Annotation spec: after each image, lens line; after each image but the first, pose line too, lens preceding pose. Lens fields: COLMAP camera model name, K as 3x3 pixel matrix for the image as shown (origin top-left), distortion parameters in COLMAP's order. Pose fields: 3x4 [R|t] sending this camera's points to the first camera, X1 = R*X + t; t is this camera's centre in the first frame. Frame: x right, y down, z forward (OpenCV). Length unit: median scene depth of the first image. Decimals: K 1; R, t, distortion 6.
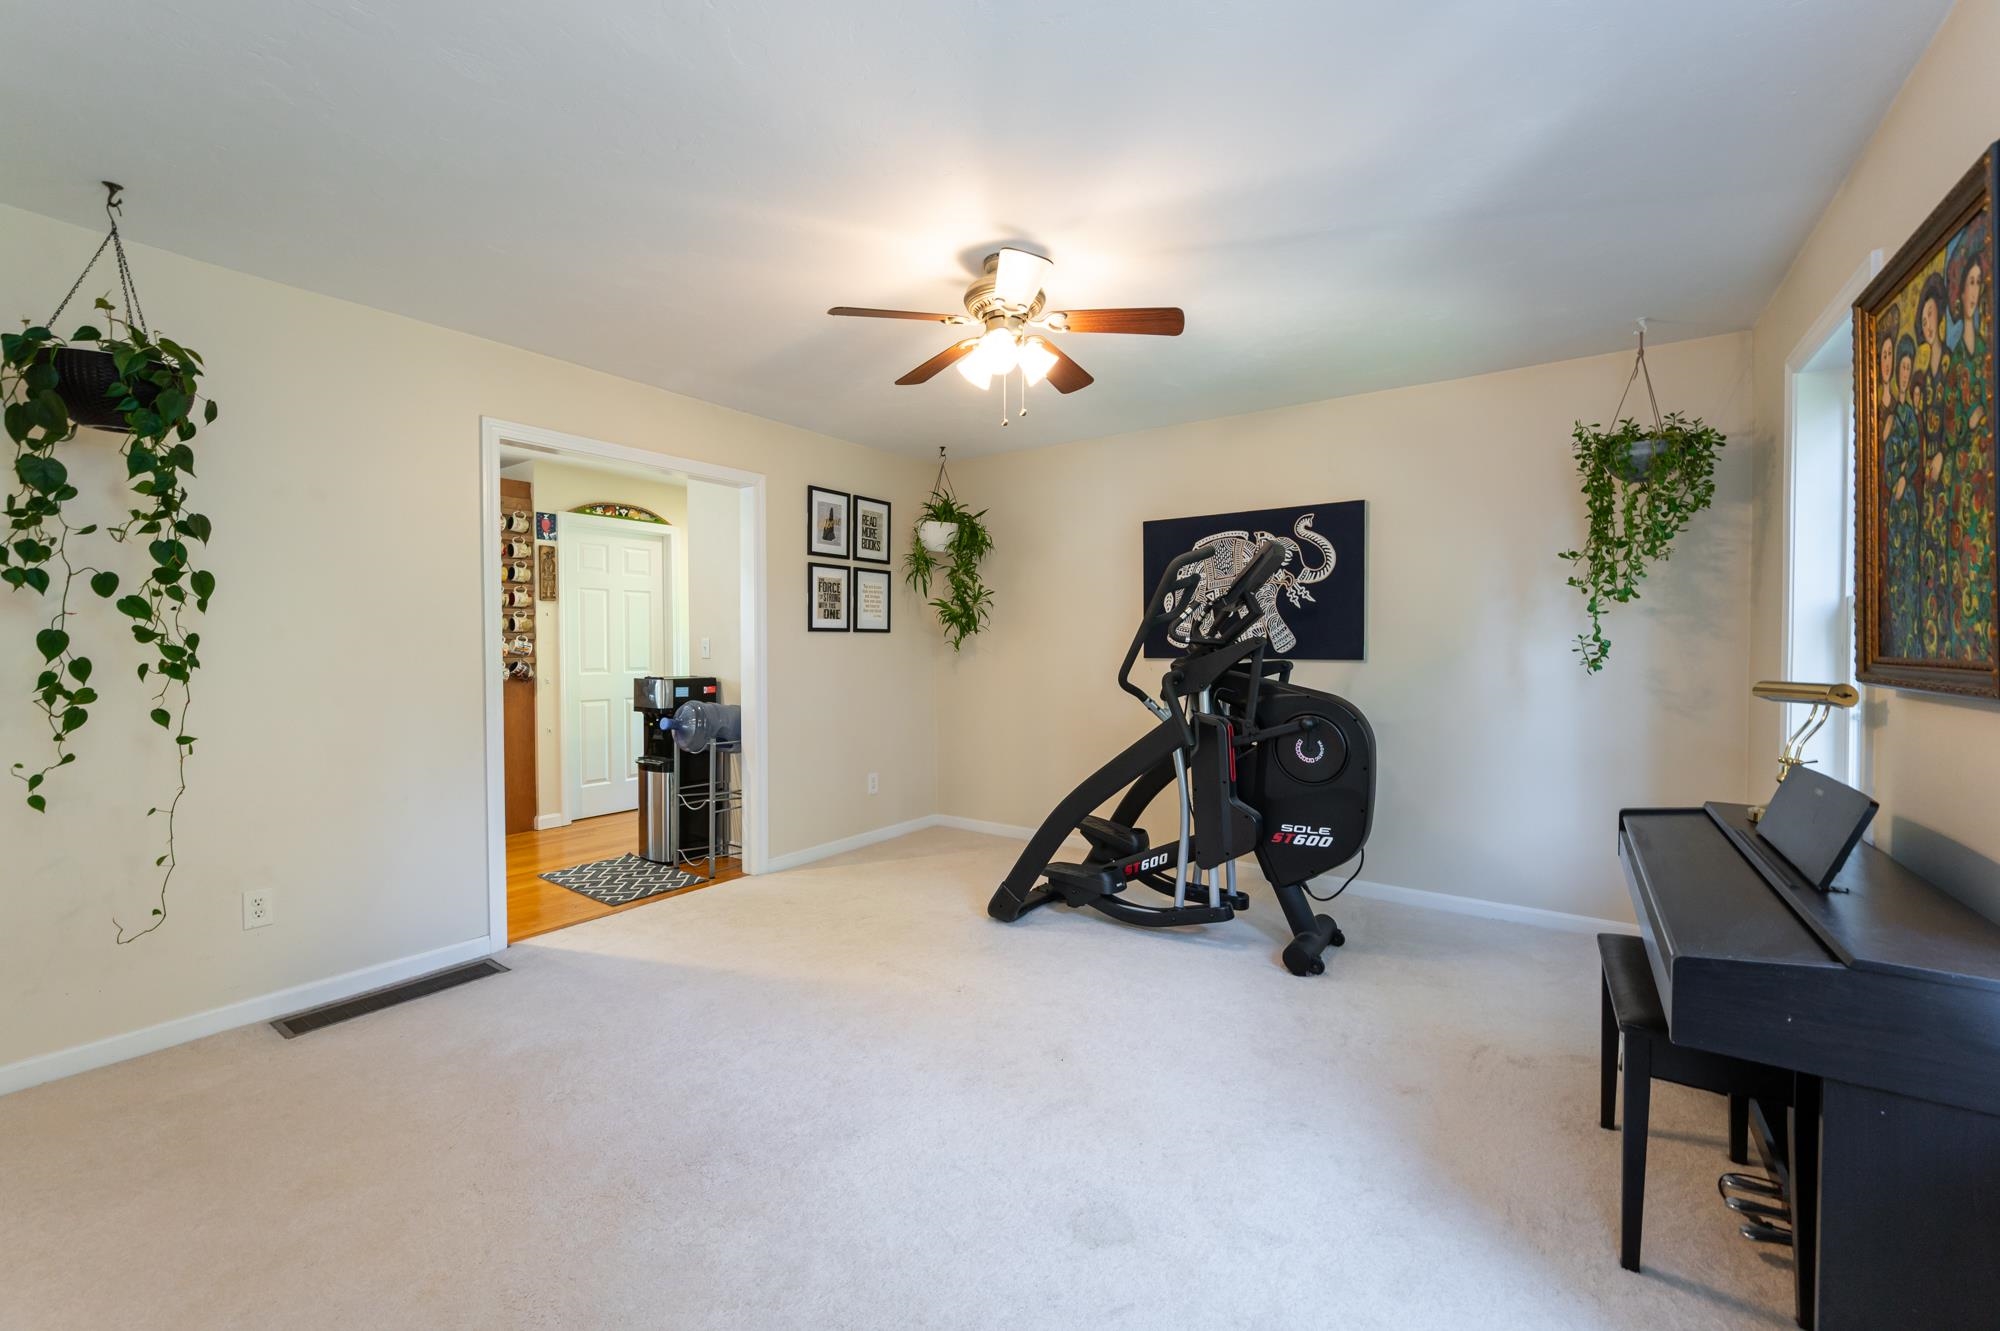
lens RADIAL K [[810.3, 0, 996.1], [0, 810.3, 657.6], [0, 0, 1]] dist [-0.003548, -0.000214]
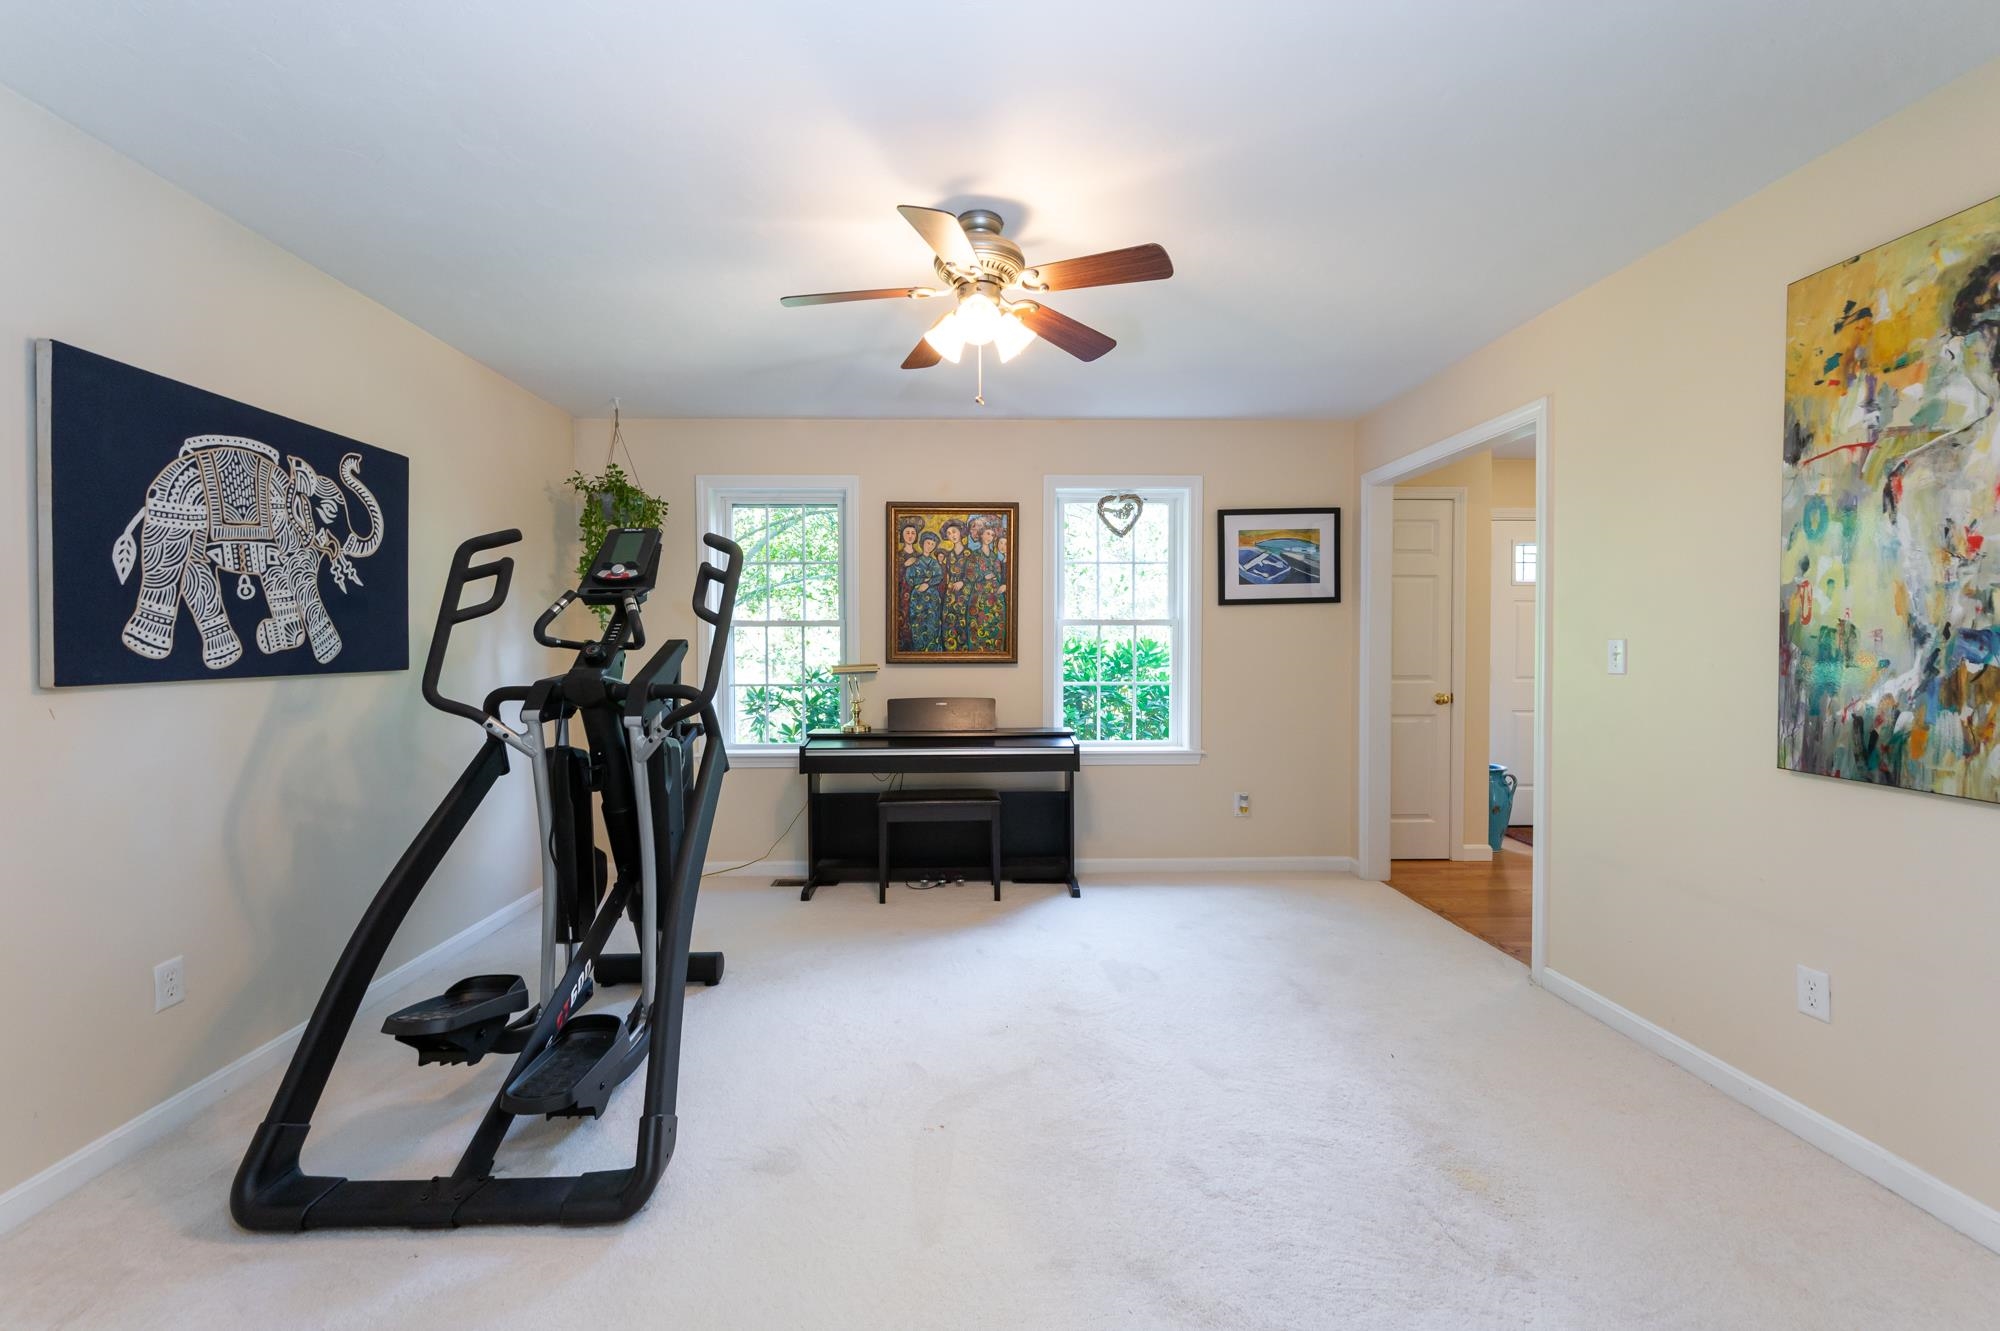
lens RADIAL K [[810.3, 0, 996.1], [0, 810.3, 657.6], [0, 0, 1]] dist [-0.003548, -0.000214]
pose [[-0.599957, -0.010715, 0.799961, -0.550713], [0.016123, 0.999545, 0.025480, -0.021731], [-0.799870, 0.028185, -0.599511, 1.173243]]
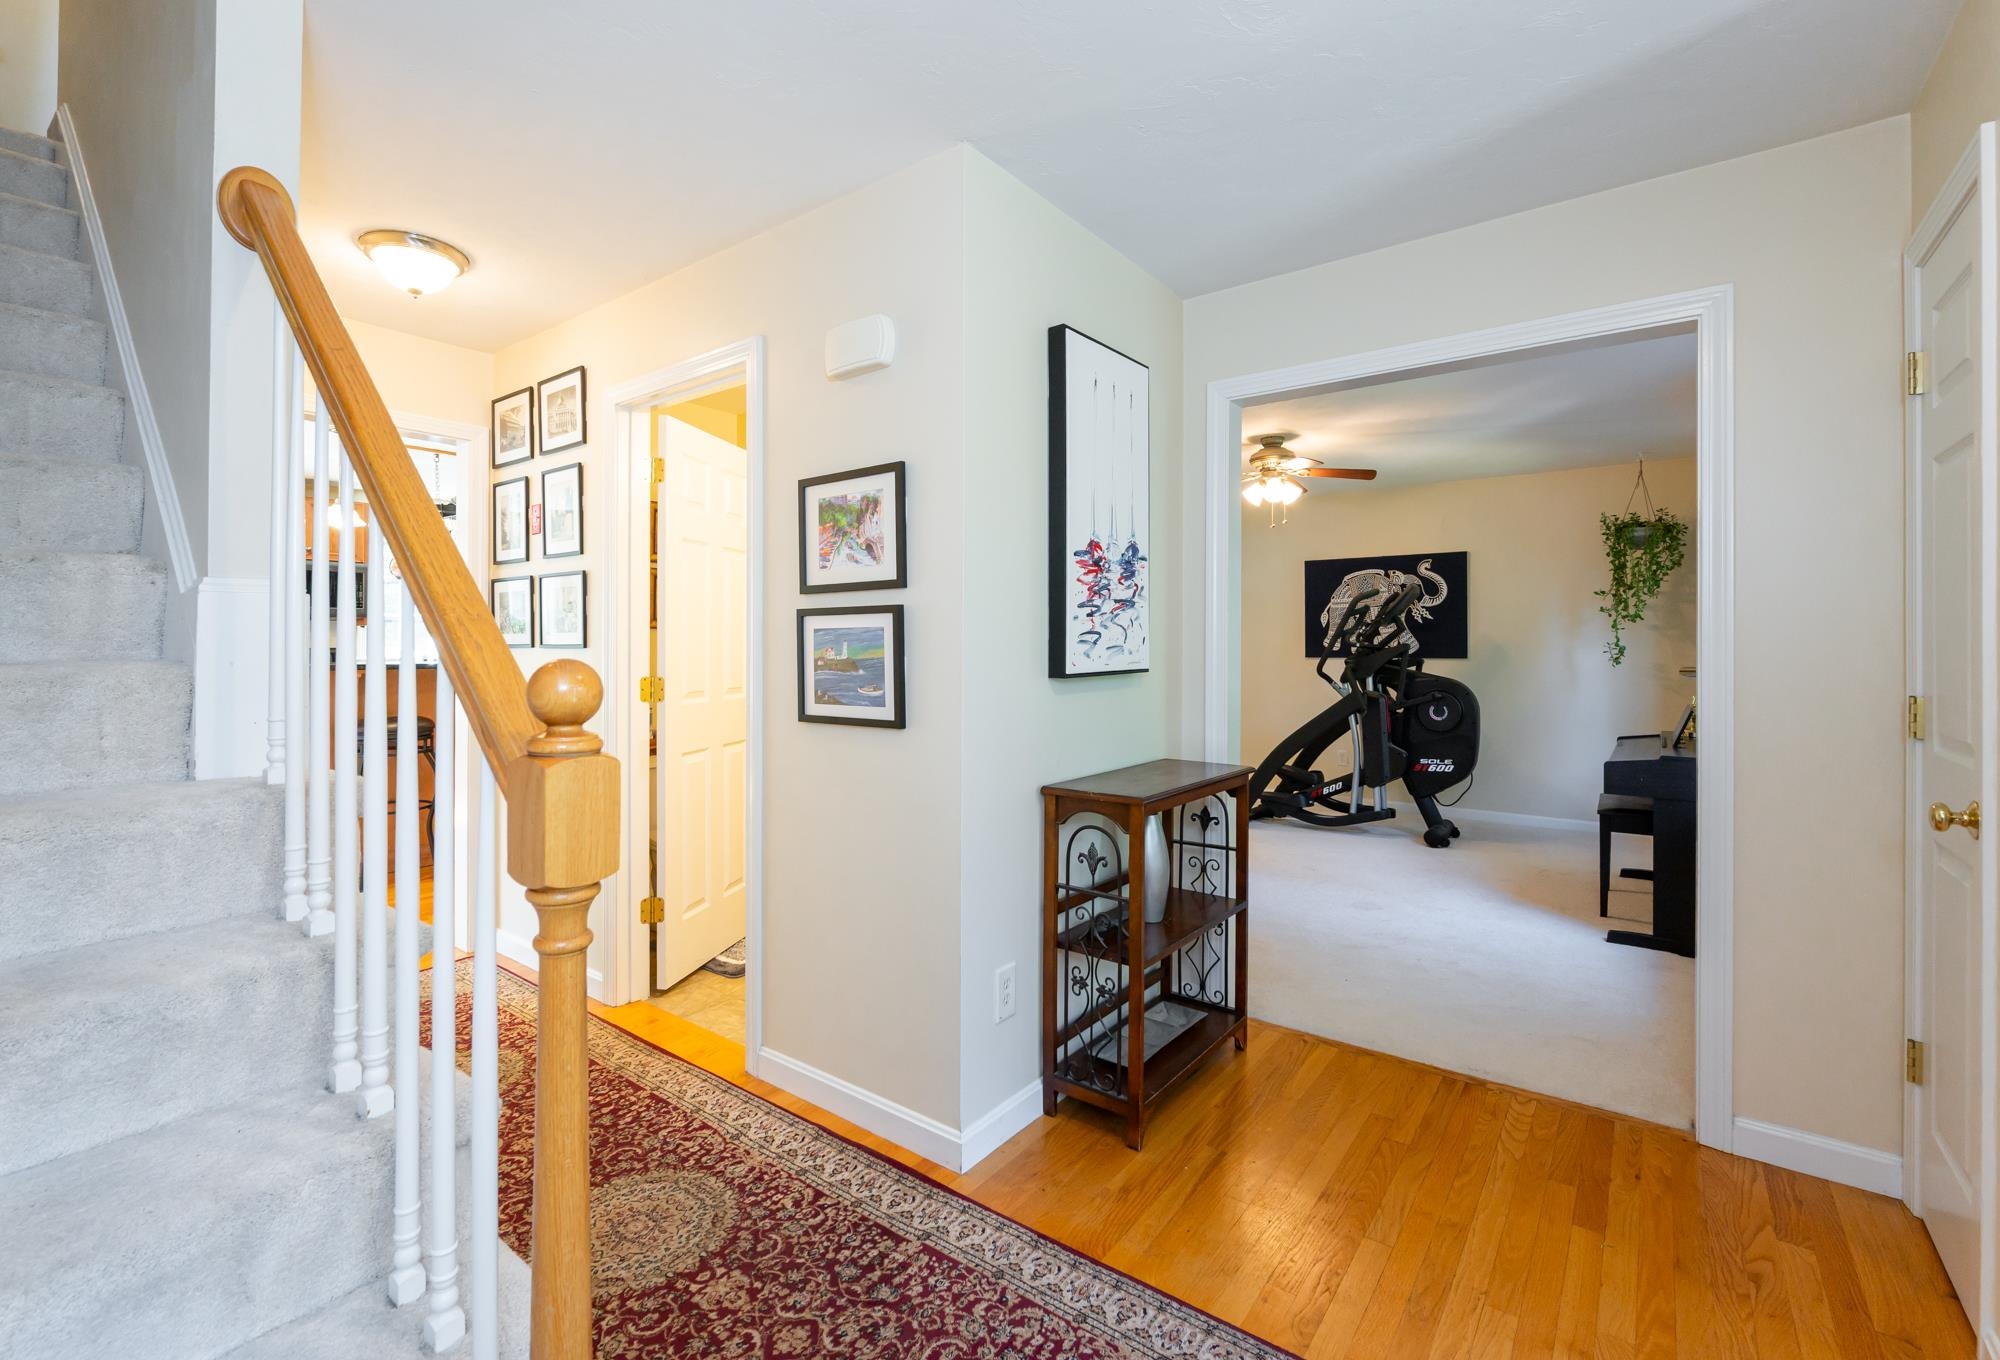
lens RADIAL K [[886.4, 0, 993.5], [0, 886.4, 642.1], [0, 0, 1]] dist [0.000217, 0.000104]
pose [[0.999366, 0.000726, -0.035605, -0.415937], [-0.001455, 0.999790, -0.020429, 0.008889], [0.035583, 0.020468, 0.999157, -0.766301]]
